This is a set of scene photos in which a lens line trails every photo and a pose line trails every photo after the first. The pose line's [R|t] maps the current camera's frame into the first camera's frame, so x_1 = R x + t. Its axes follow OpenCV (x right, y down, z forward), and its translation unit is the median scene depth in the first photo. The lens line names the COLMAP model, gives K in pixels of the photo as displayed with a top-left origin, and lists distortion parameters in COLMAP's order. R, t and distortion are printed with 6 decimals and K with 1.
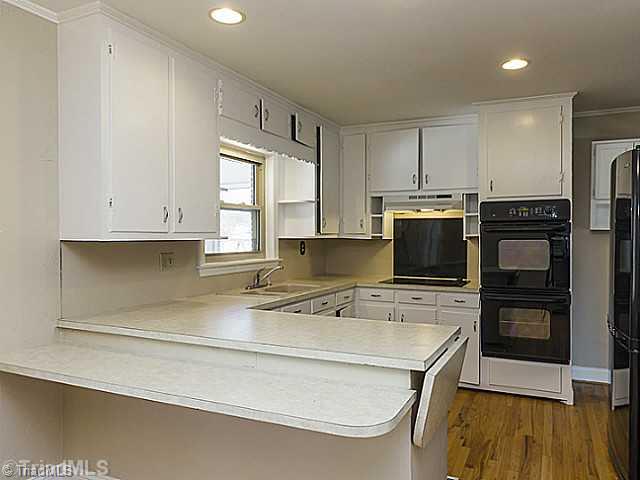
lens RADIAL K [[421.8, 0, 322.2], [0, 421.8, 237.2], [0, 0, 1]] dist [-0.028968, 0.003528]
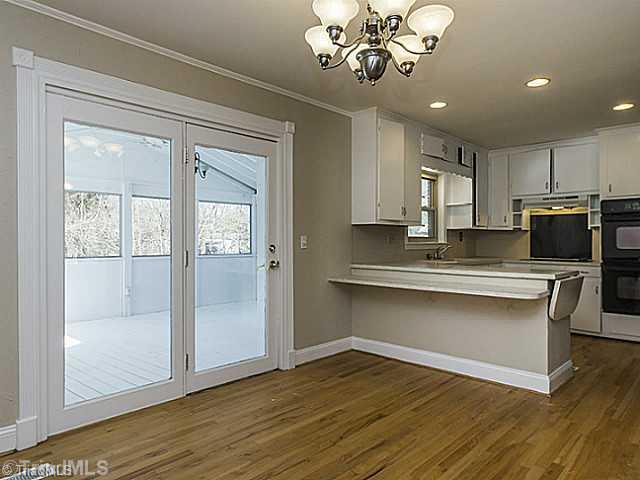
lens RADIAL K [[416.1, 0, 318.5], [0, 416.1, 244.1], [0, 0, 1]] dist [0.006733, -0.001383]
pose [[0.960413, -0.002482, -0.278568, -0.128268], [0.001798, 0.999995, -0.002709, 0.059724], [0.278574, 0.002100, 0.960413, -0.552727]]
